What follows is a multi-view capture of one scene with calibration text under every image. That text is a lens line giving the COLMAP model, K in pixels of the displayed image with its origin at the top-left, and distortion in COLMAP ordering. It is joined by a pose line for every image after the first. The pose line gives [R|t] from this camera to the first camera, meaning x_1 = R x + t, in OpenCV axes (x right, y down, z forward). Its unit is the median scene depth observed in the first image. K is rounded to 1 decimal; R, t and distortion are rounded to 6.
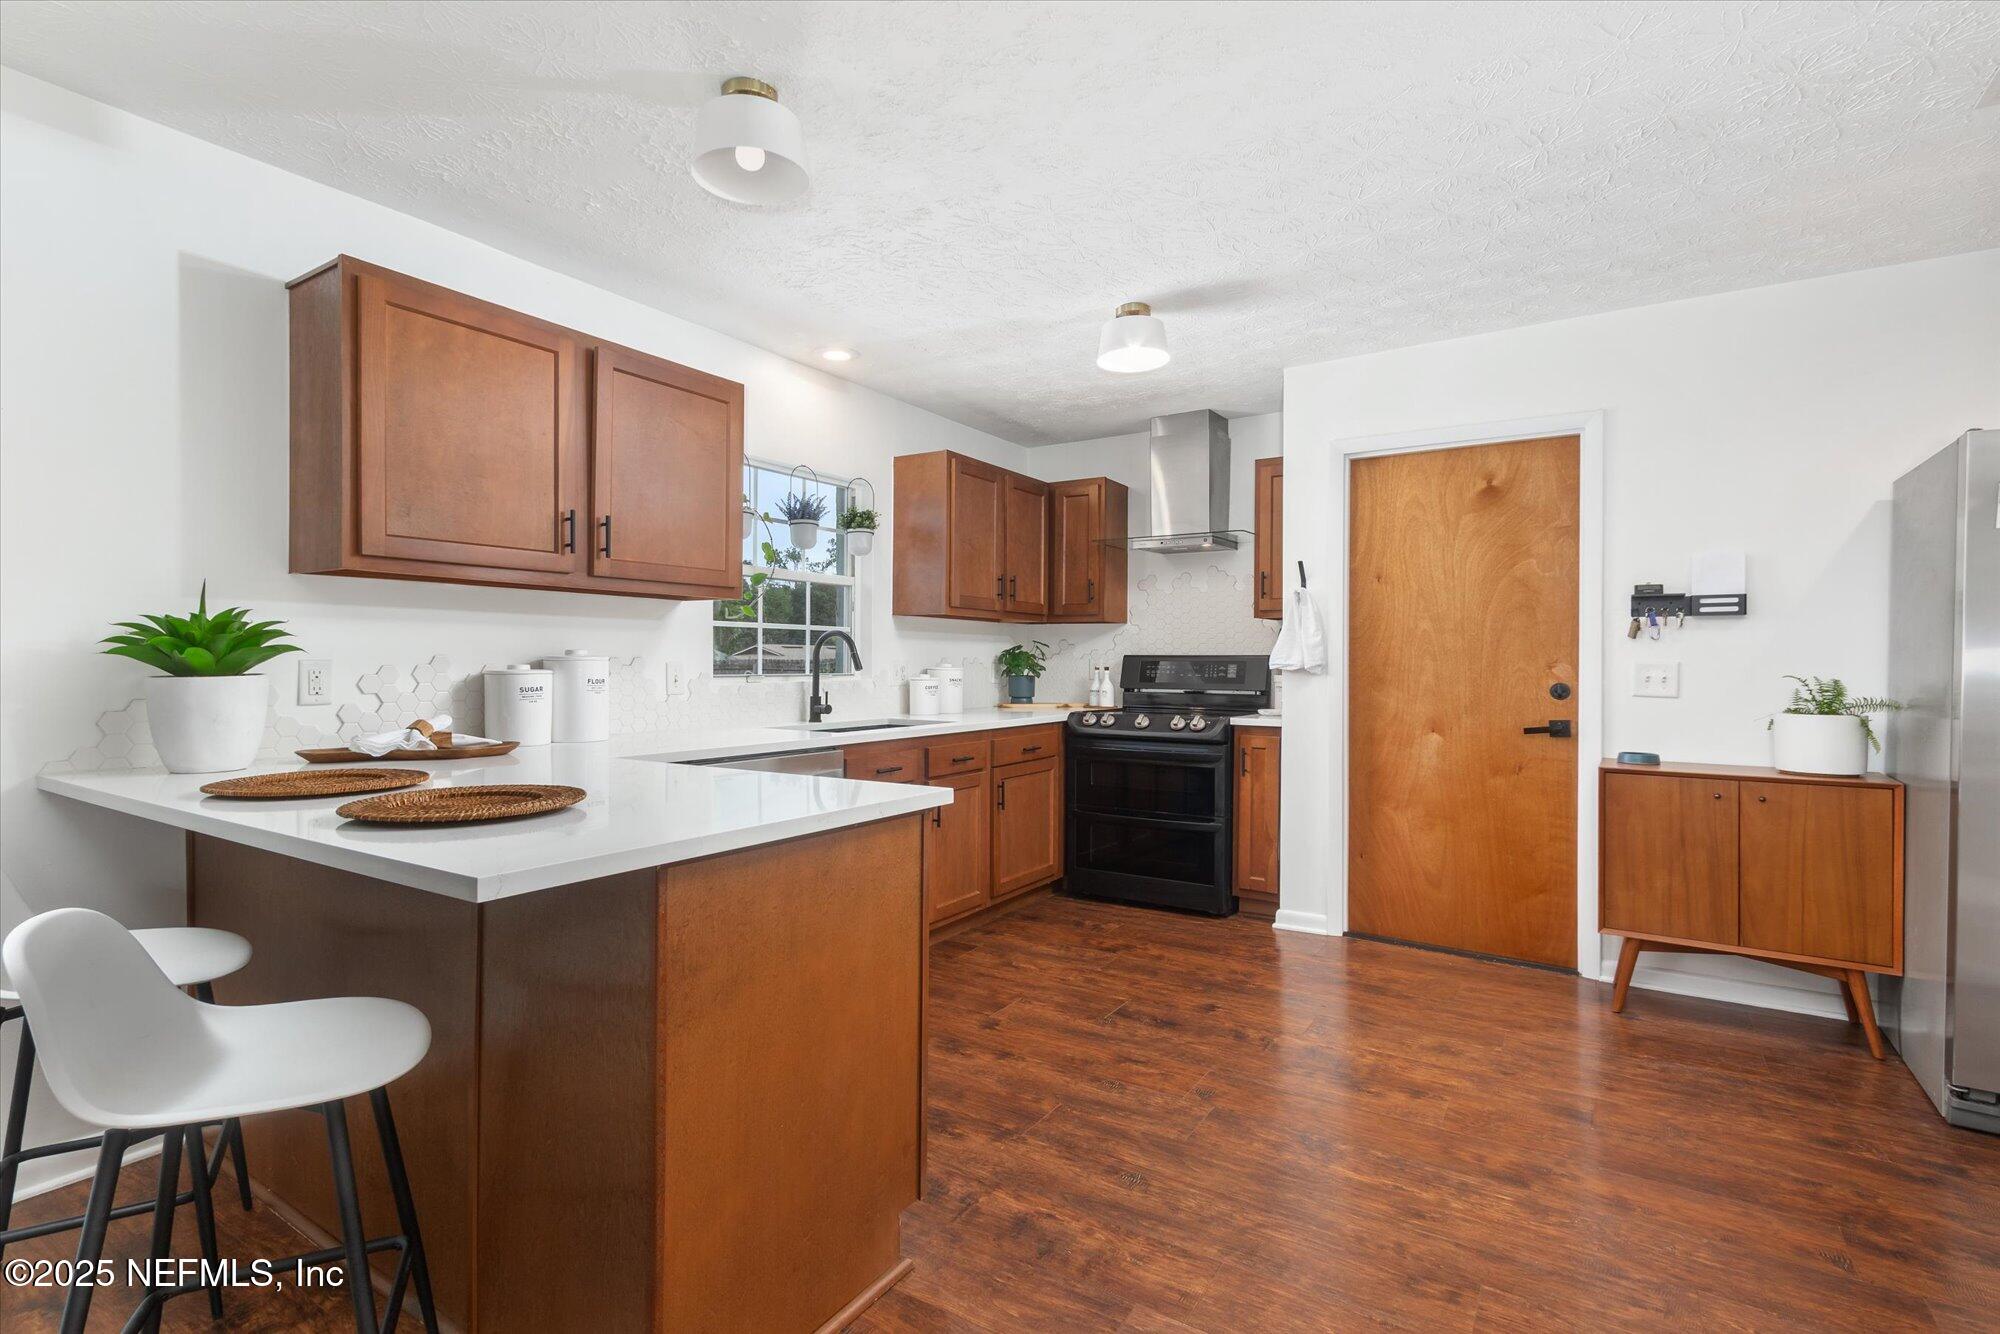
lens RADIAL K [[915.4, 0, 1014.3], [0, 915.4, 662.7], [0, 0, 1]] dist [0.019574, -0.000073]
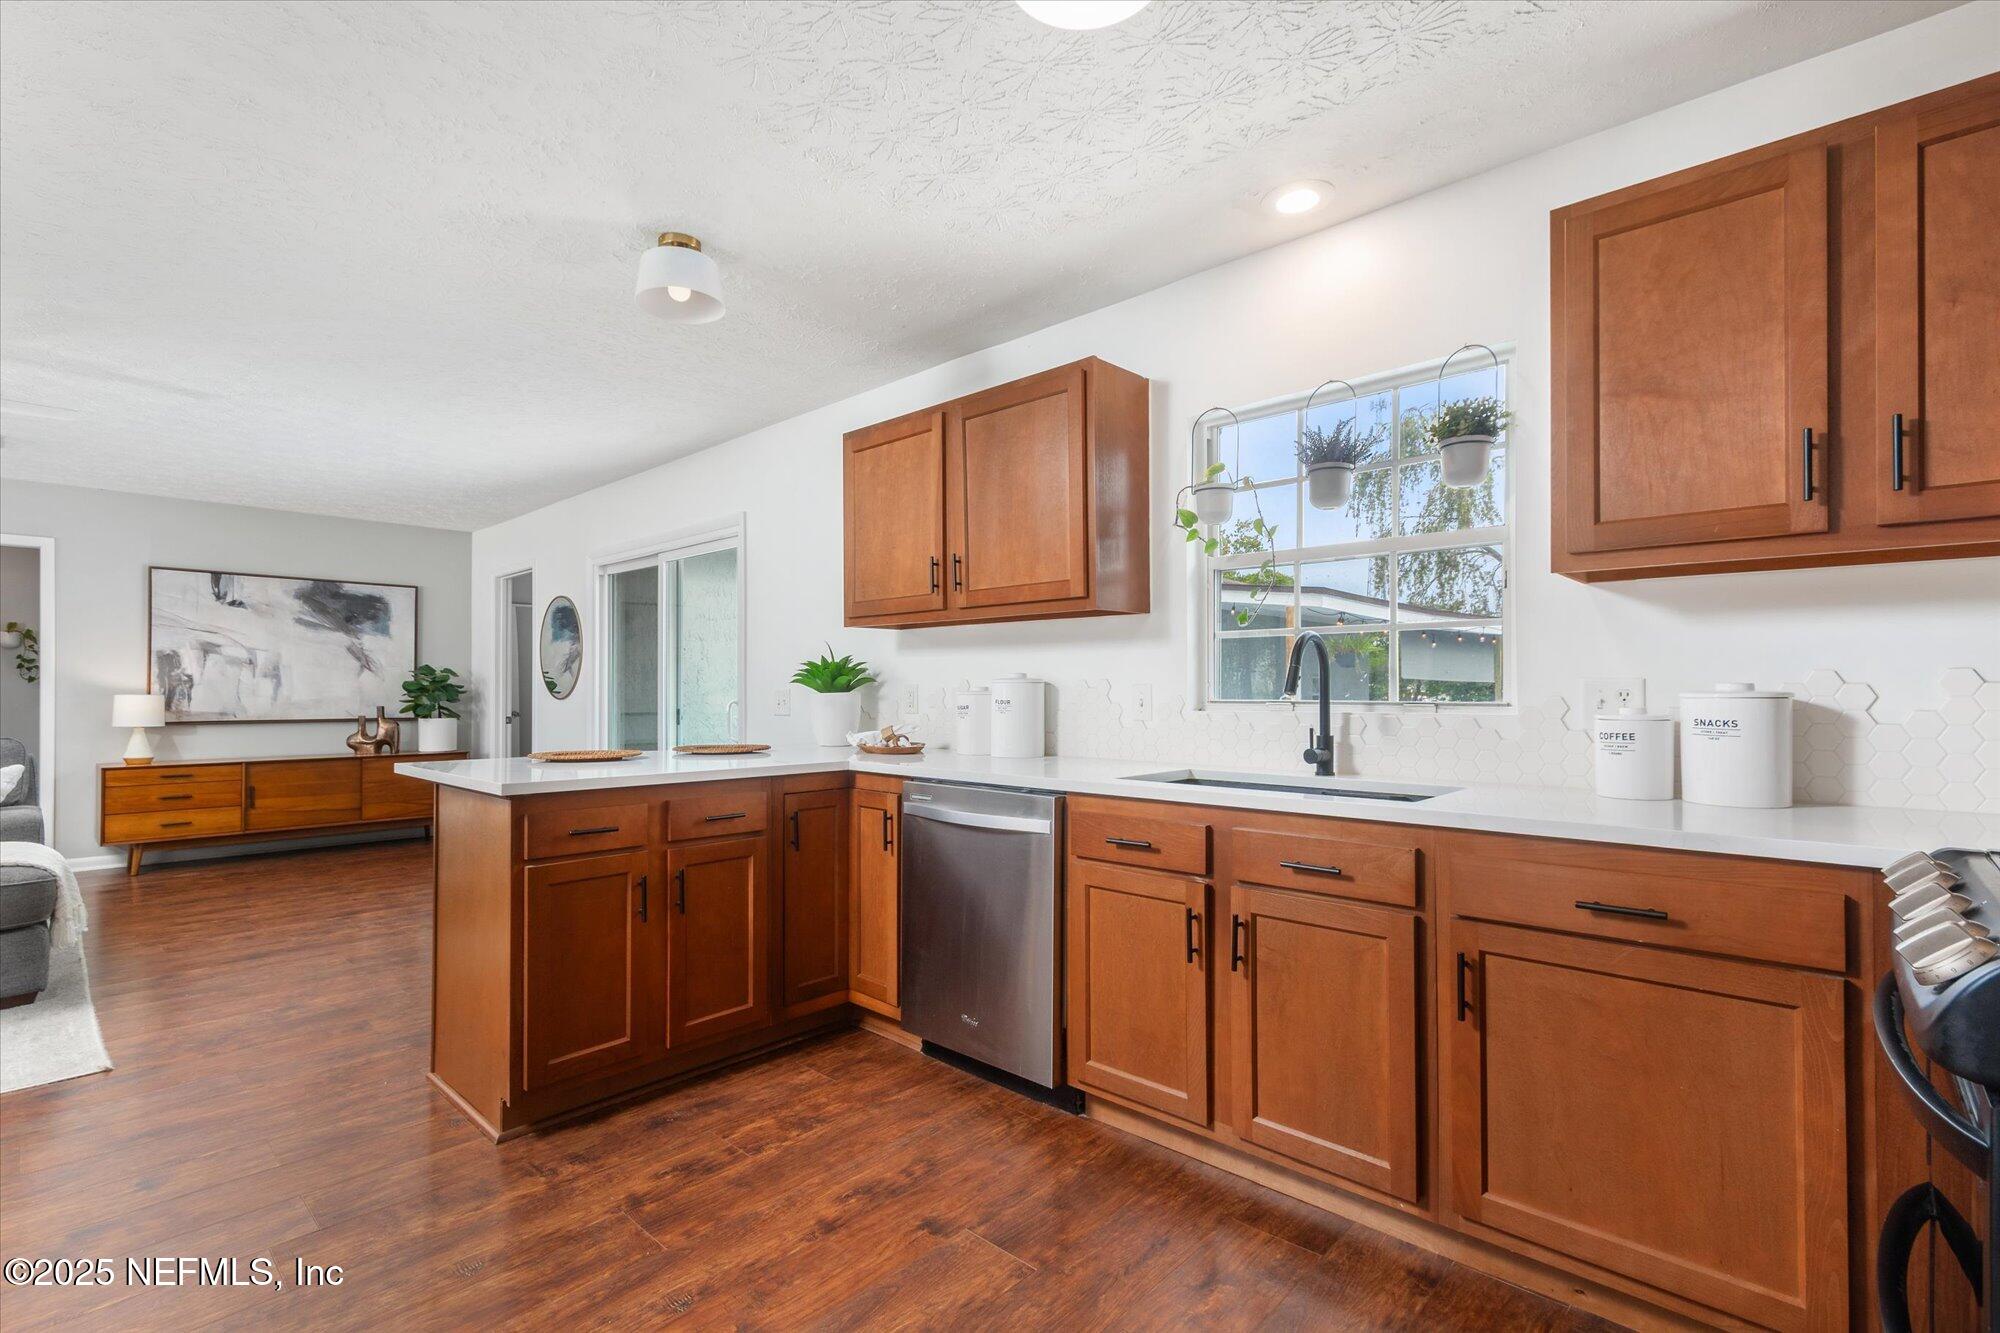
lens RADIAL K [[946.9, 0, 935.9], [0, 946.9, 699.2], [0, 0, 1]] dist [0.001839, -0.000129]
pose [[-0.225819, 0.003900, -0.974162, 0.511795], [-0.003316, 0.999983, 0.004772, 0.008363], [0.974164, 0.004308, -0.225802, 0.925725]]
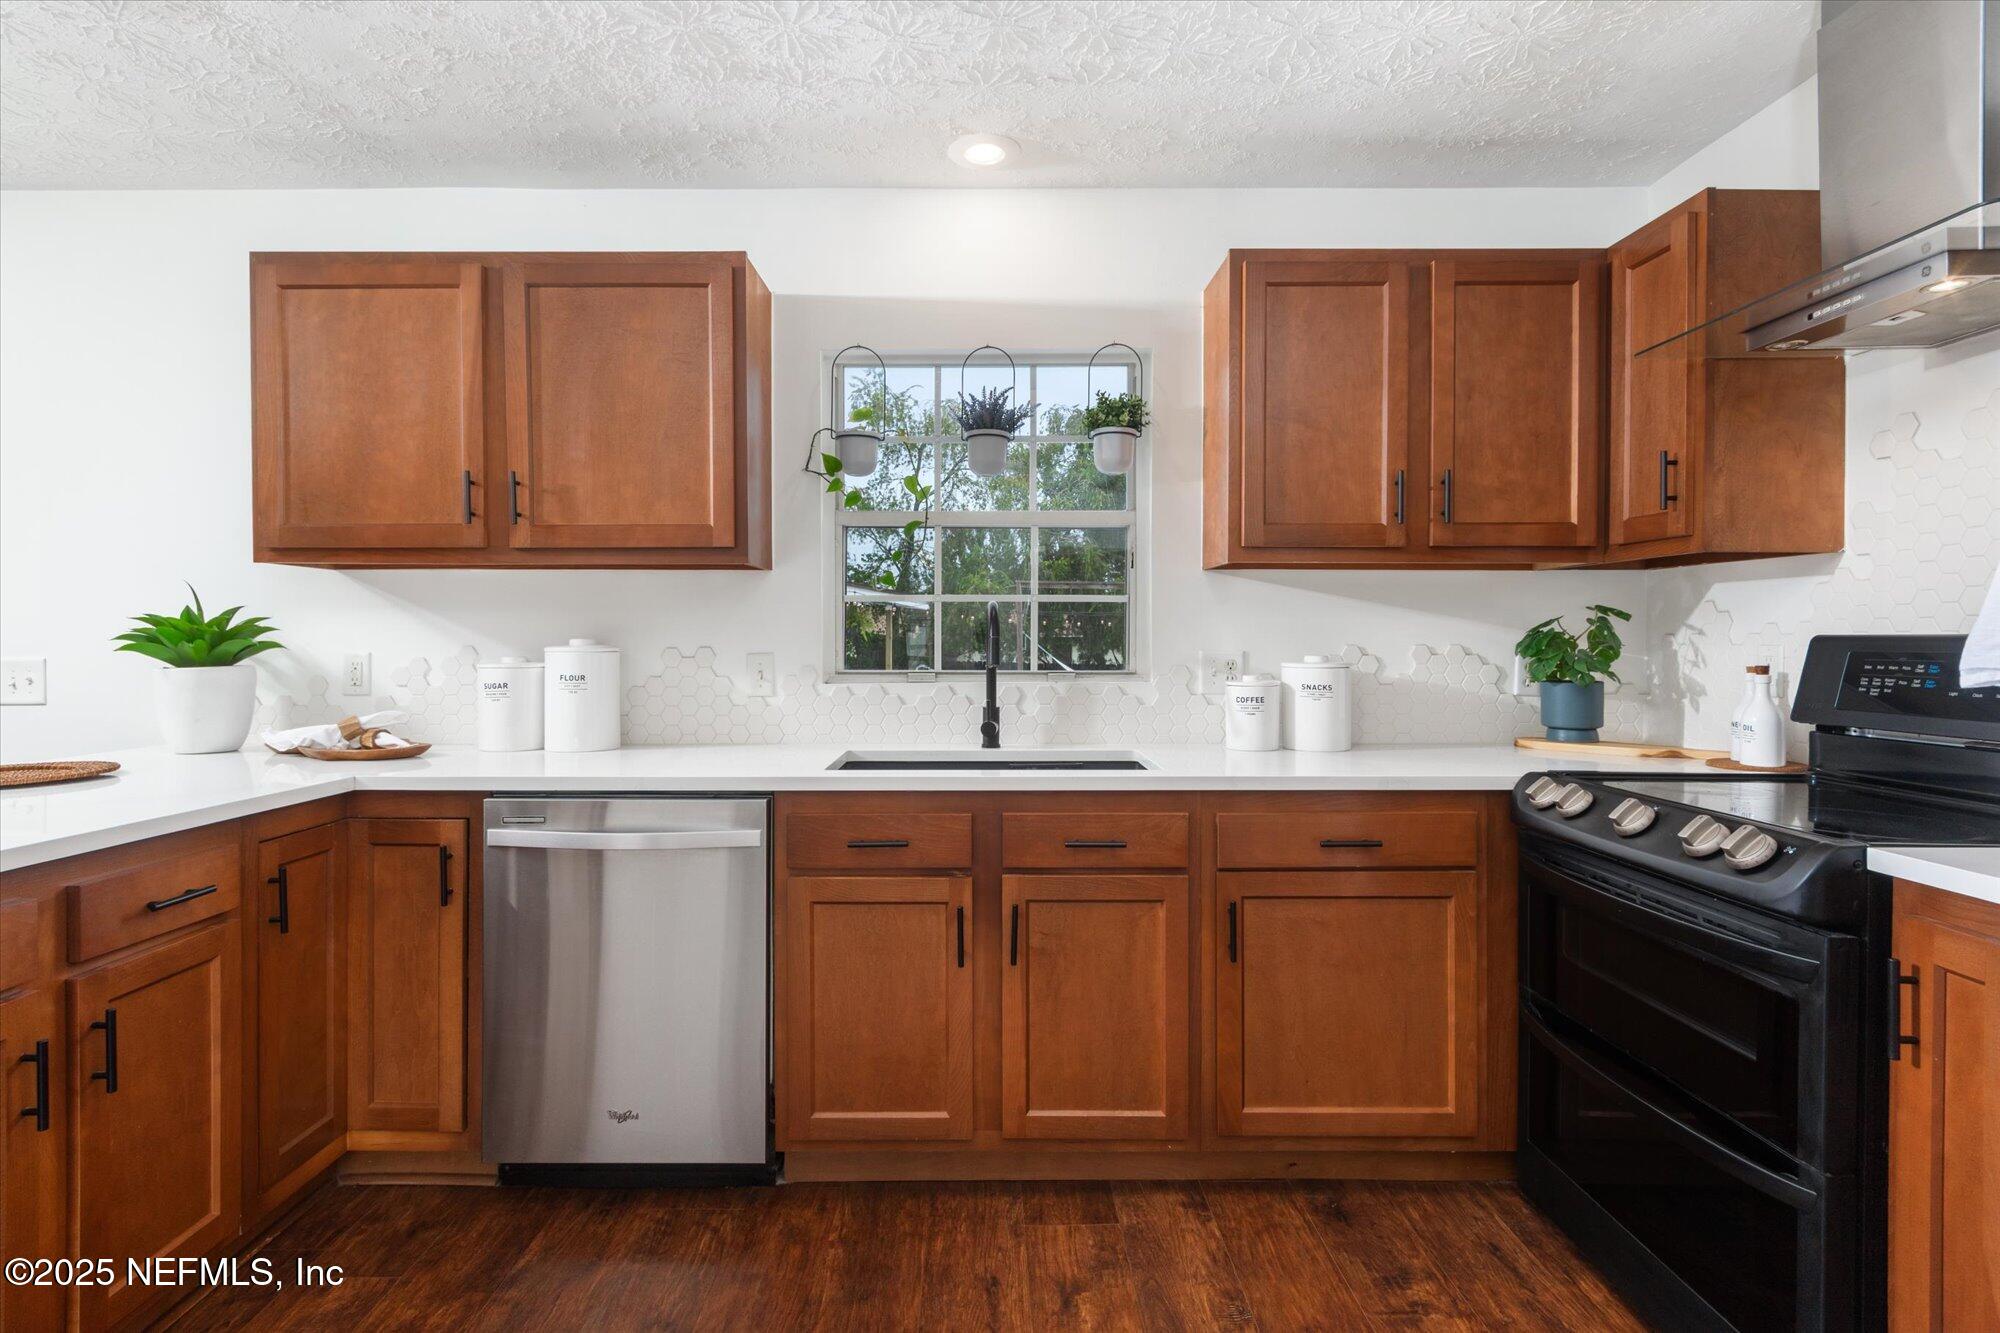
lens RADIAL K [[1030.5, 0, 1000.0], [0, 1030.5, 666.5], [0, 0, 1]] dist [0.000148, 0.000185]
pose [[0.541219, 0.012894, -0.840783, 0.400571], [0.001624, 0.999865, 0.016379, -0.004174], [0.840880, -0.010230, 0.541125, 0.653068]]
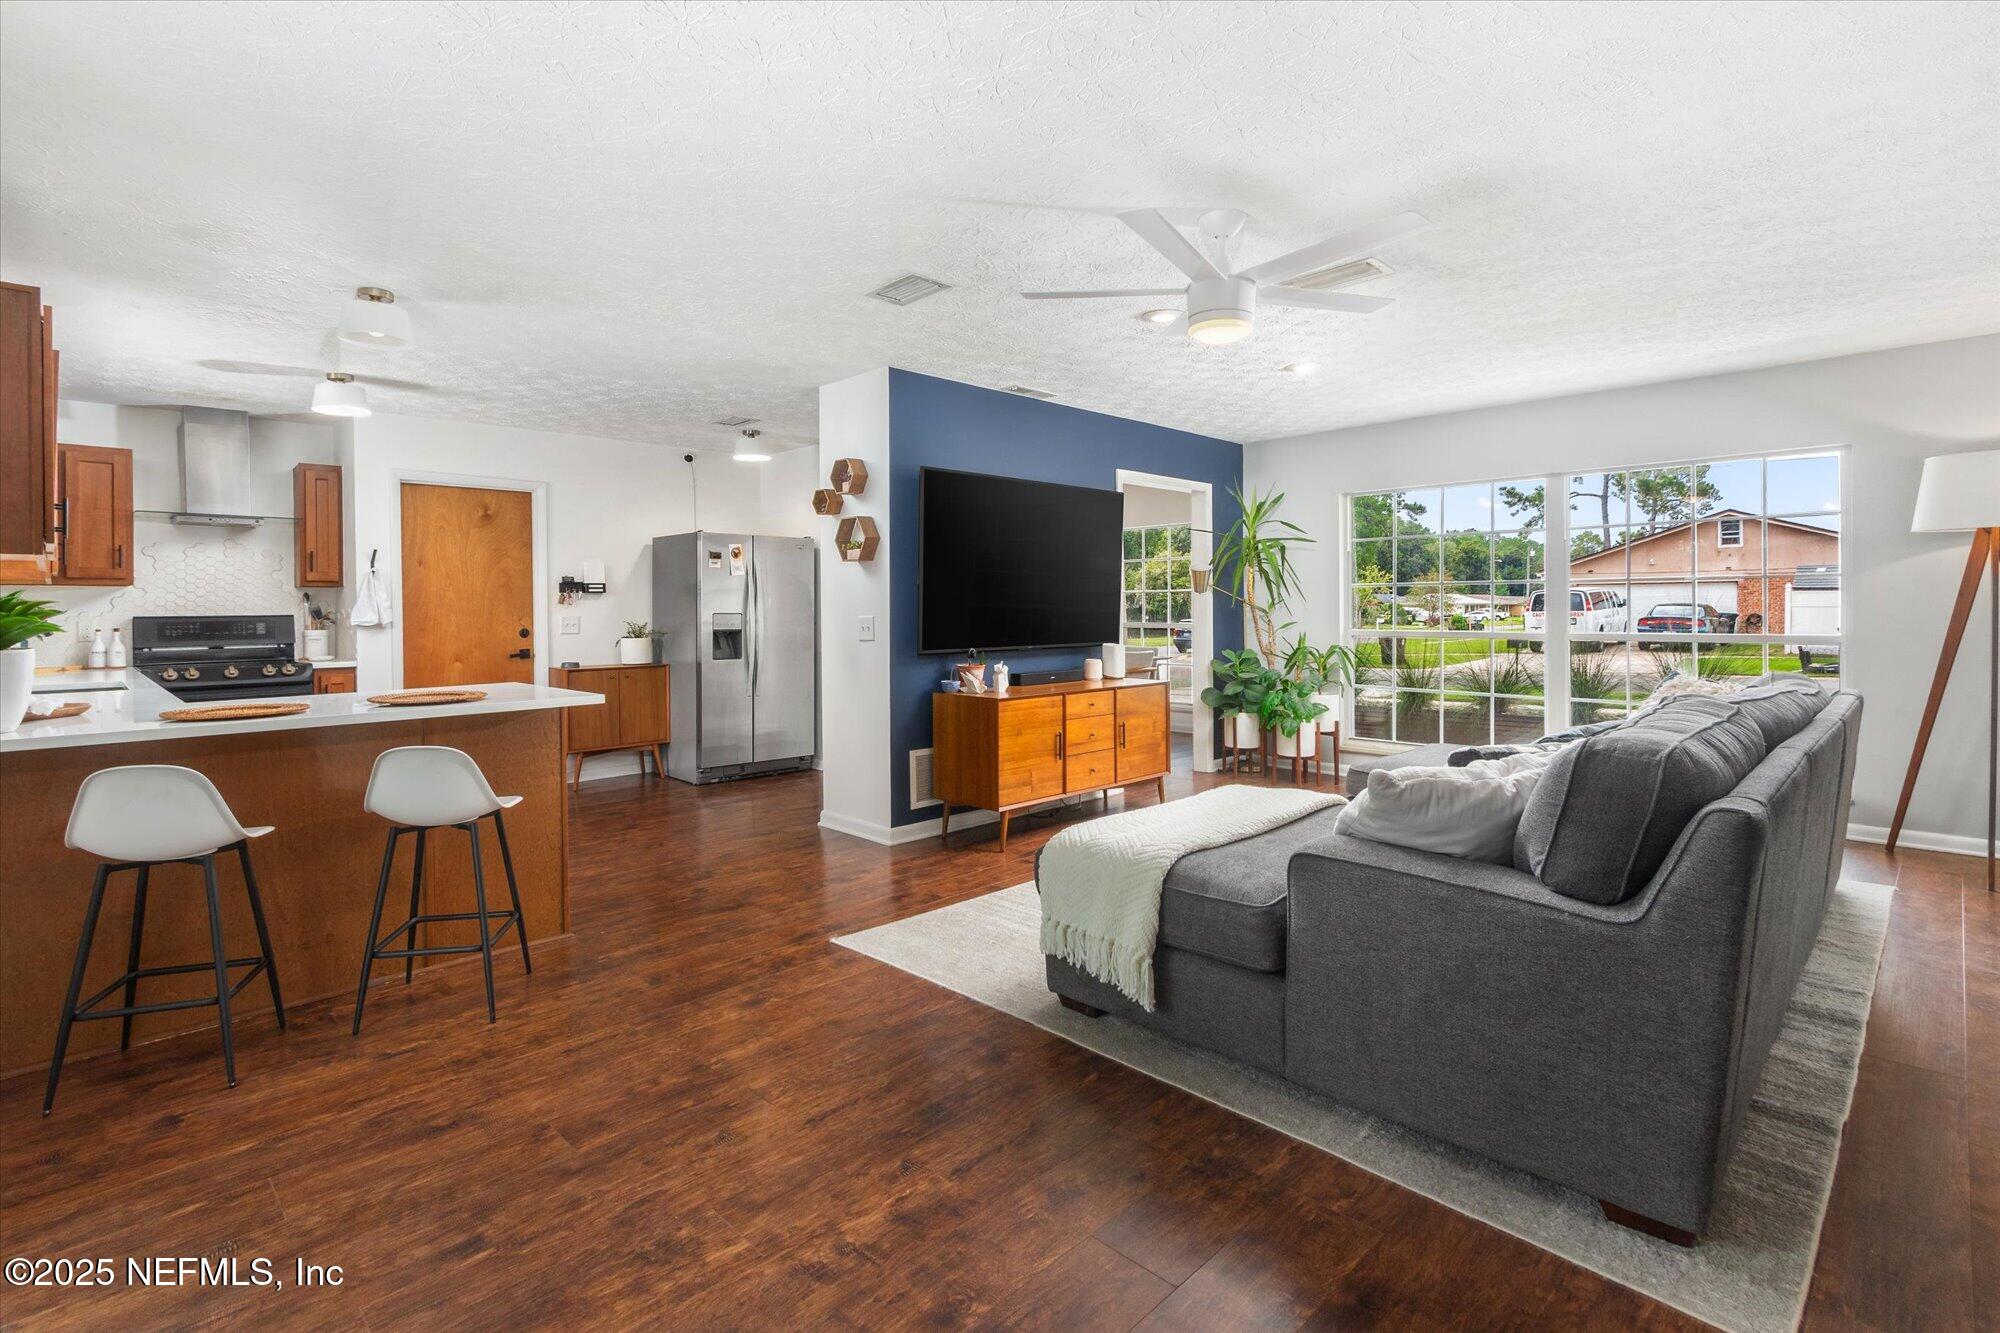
lens RADIAL K [[968.4, 0, 914.2], [0, 968.4, 610.5], [0, 0, 1]] dist [-0.000210, -0.000042]
pose [[0.268778, -0.010472, 0.963145, -0.963080], [0.013270, 0.999886, 0.007168, -0.015368], [-0.963111, 0.010854, 0.268886, -0.228531]]
